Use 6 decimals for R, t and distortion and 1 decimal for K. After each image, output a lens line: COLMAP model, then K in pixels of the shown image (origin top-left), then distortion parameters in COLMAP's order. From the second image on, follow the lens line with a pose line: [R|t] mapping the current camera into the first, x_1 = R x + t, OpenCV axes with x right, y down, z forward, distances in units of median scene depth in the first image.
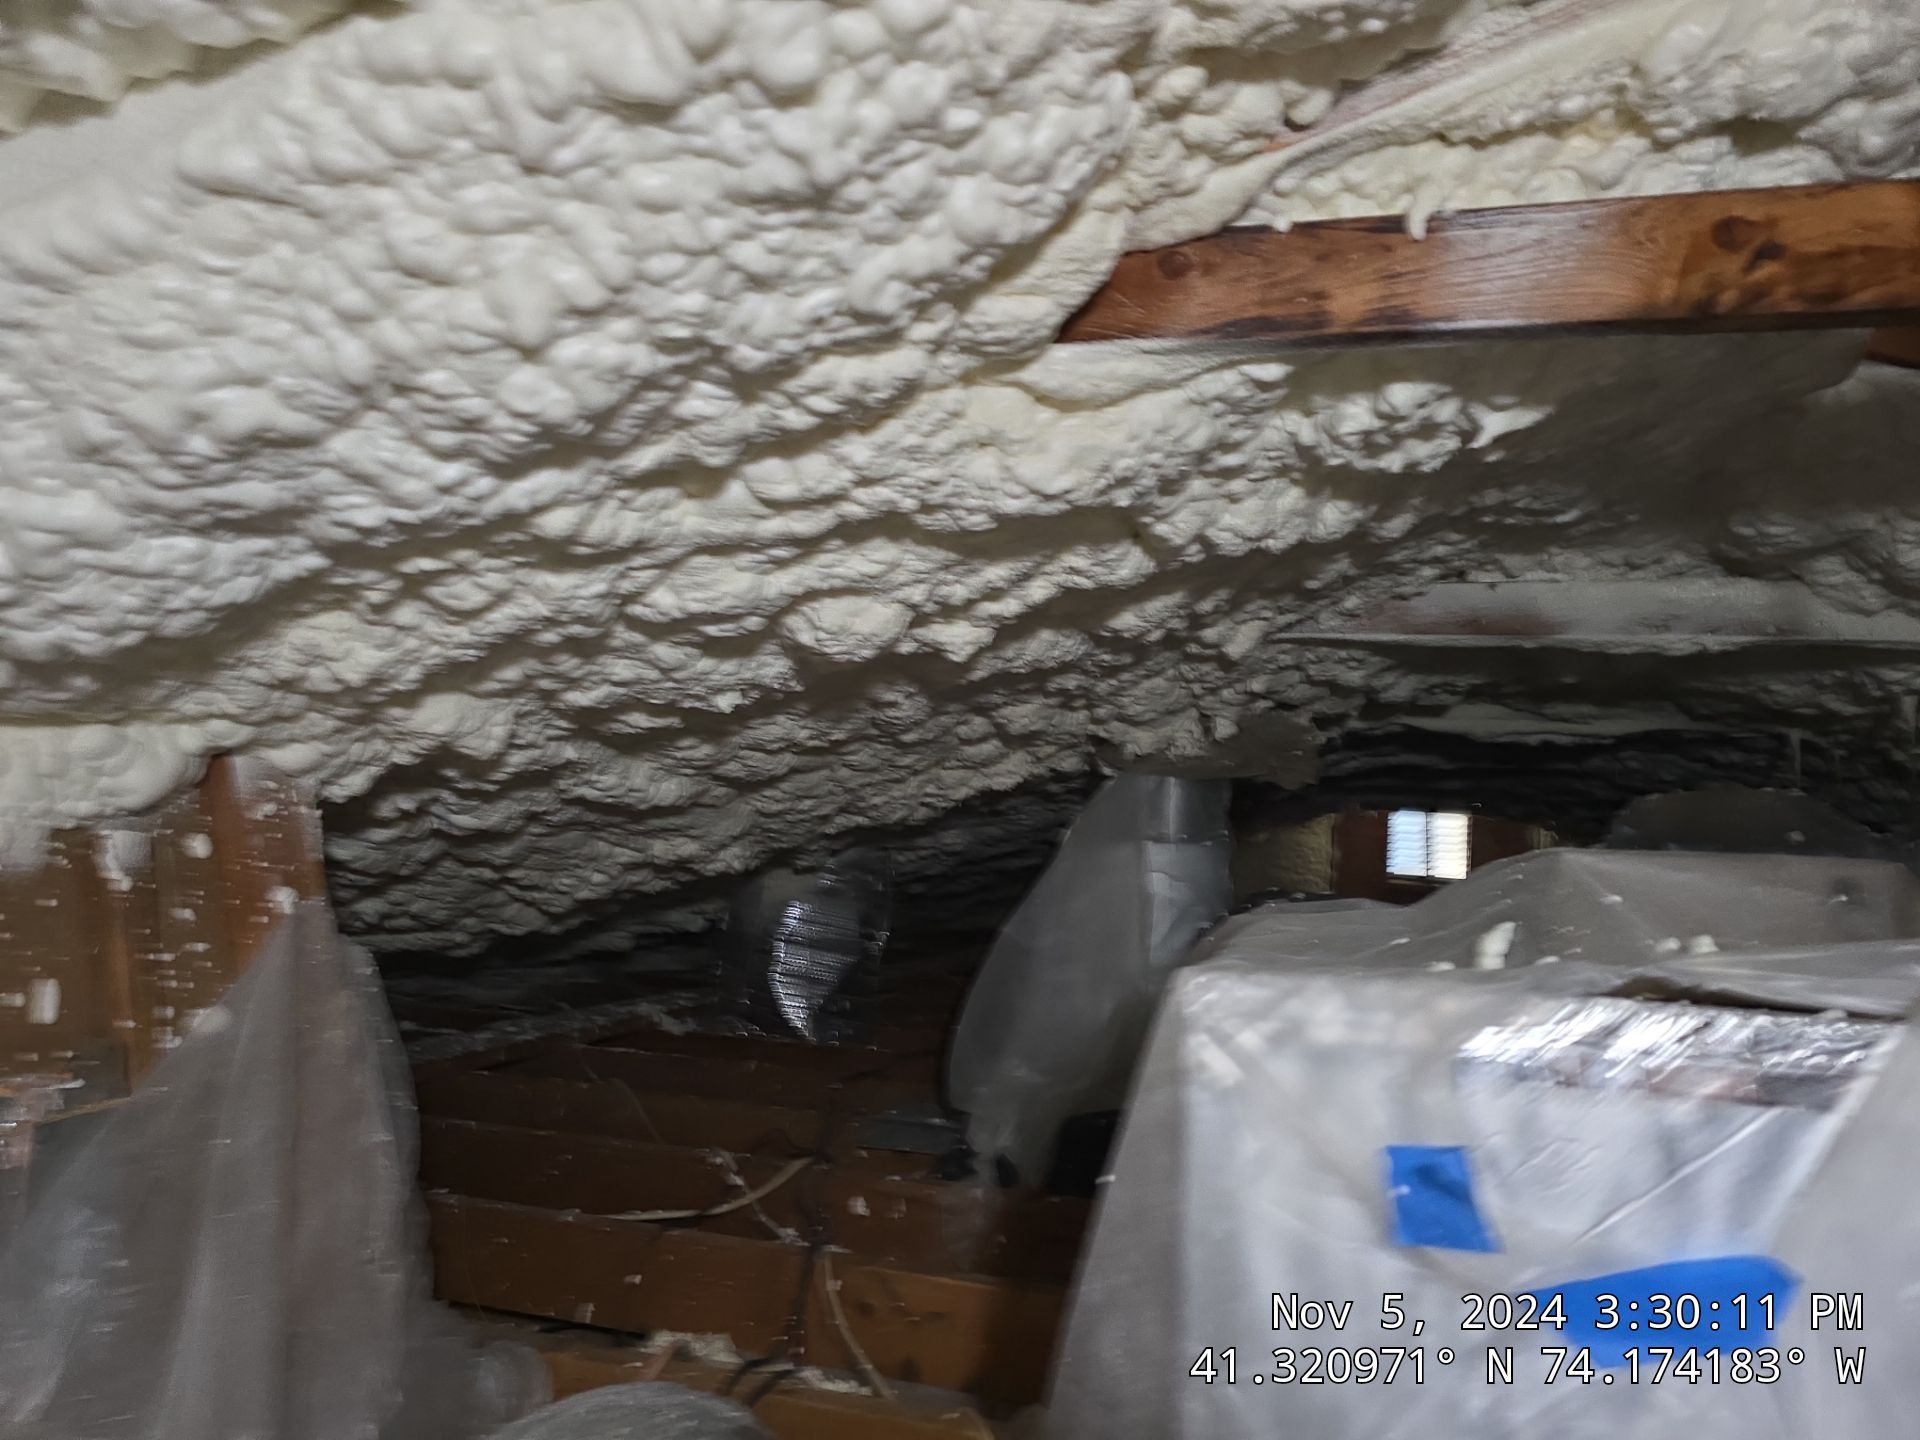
lens RADIAL K [[1319.4, 0, 966.8], [0, 1319.4, 715.9], [0, 0, 1]] dist [0.005644, 0.004712]
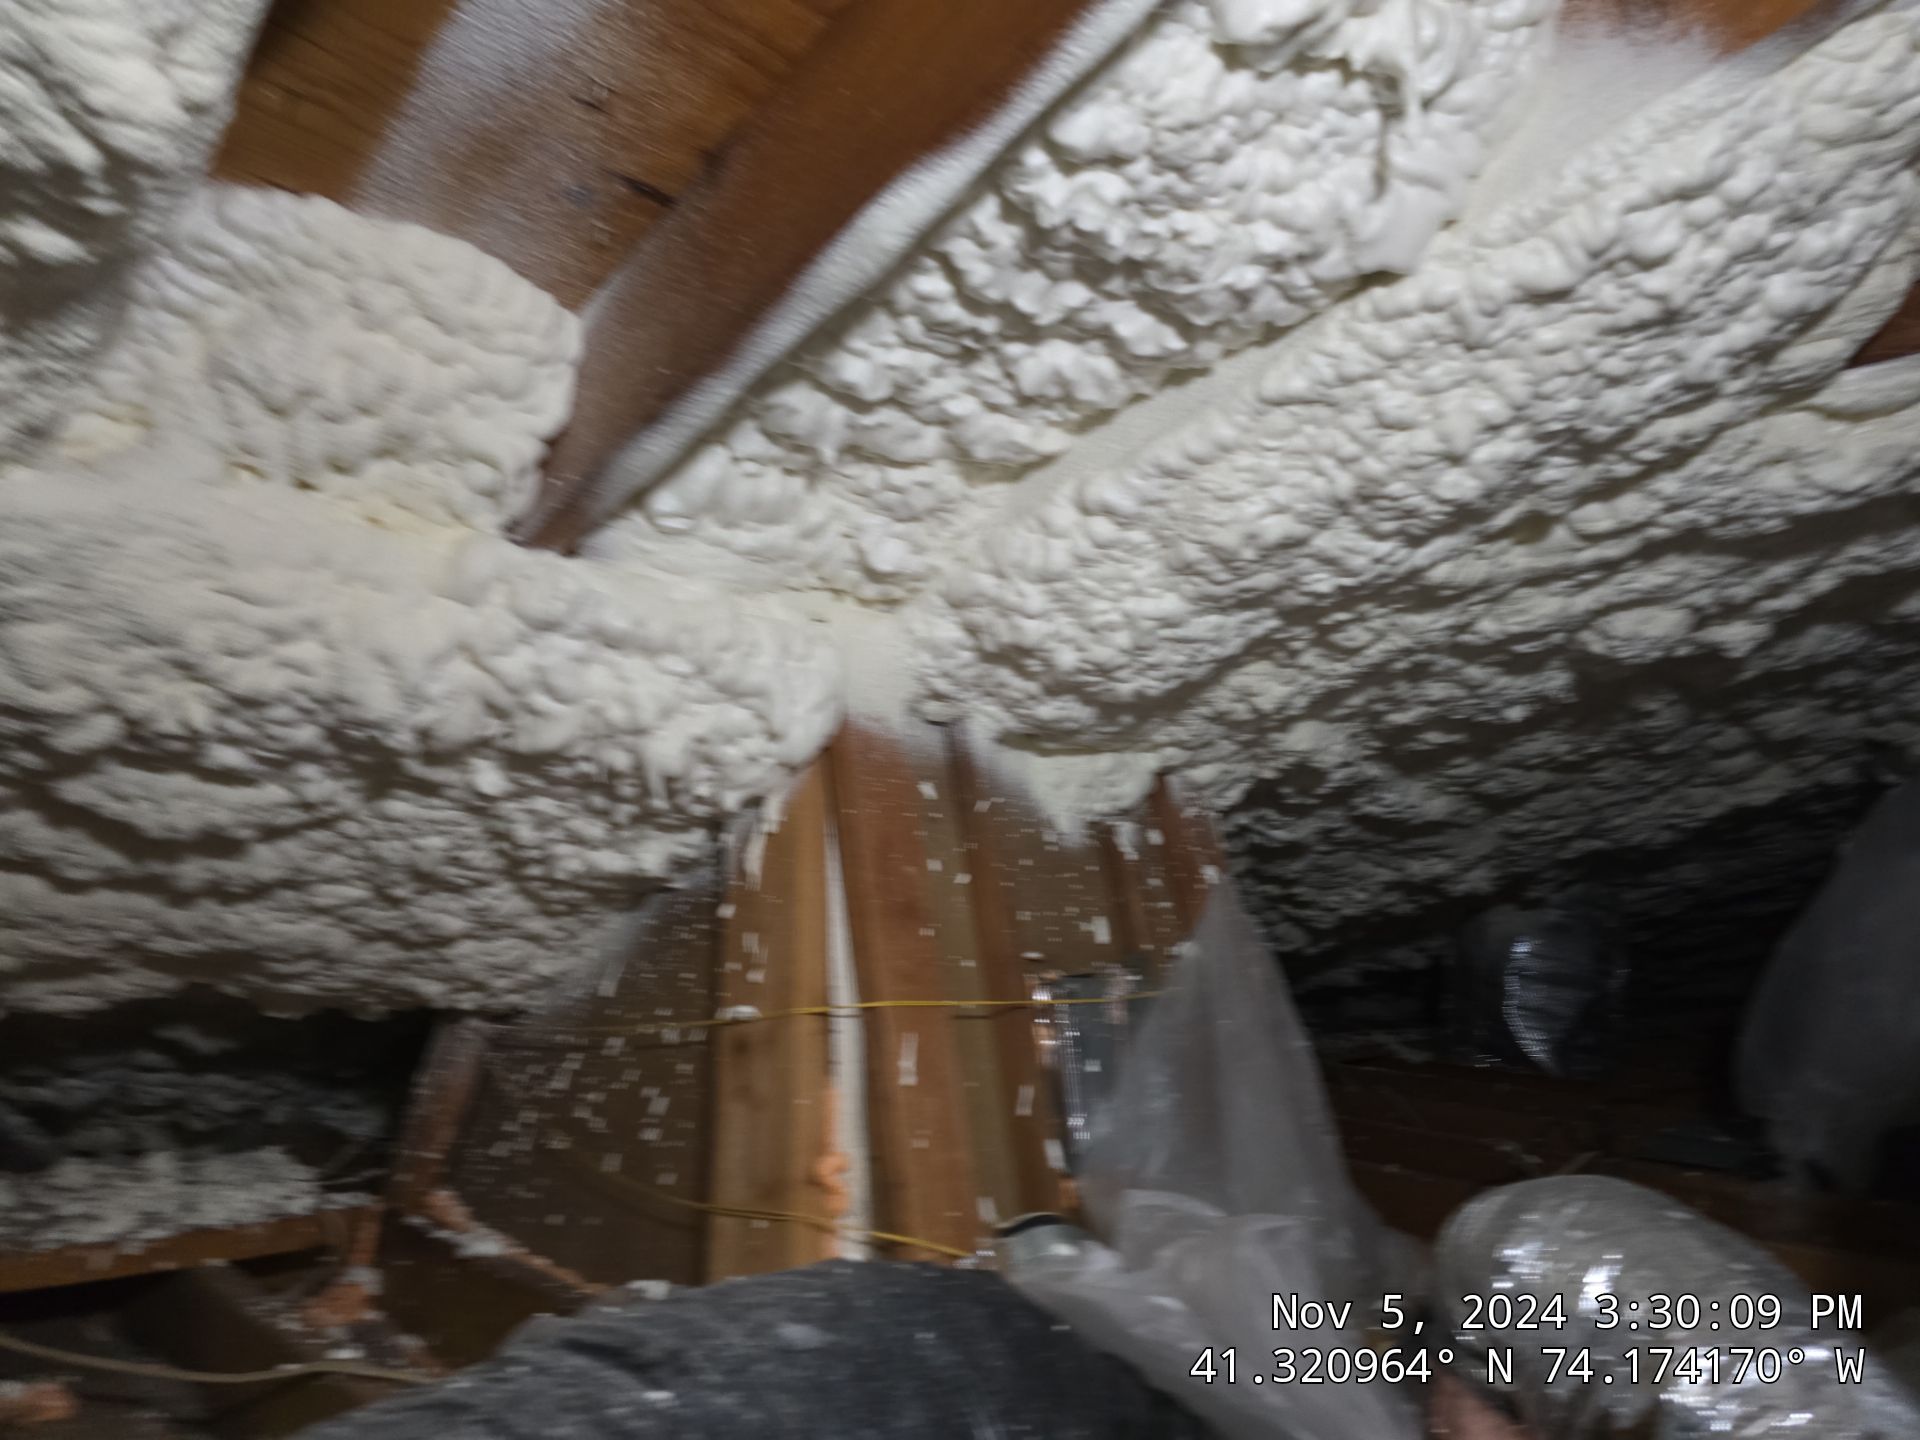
lens RADIAL K [[1281.7, 0, 976.0], [0, 1281.7, 732.1], [0, 0, 1]] dist [0.069242, -0.069237]
pose [[0.880245, -0.089646, -0.465975, -0.097637], [0.070006, 0.995781, -0.059328, 0.060280], [0.469328, 0.019602, 0.882806, -0.389771]]
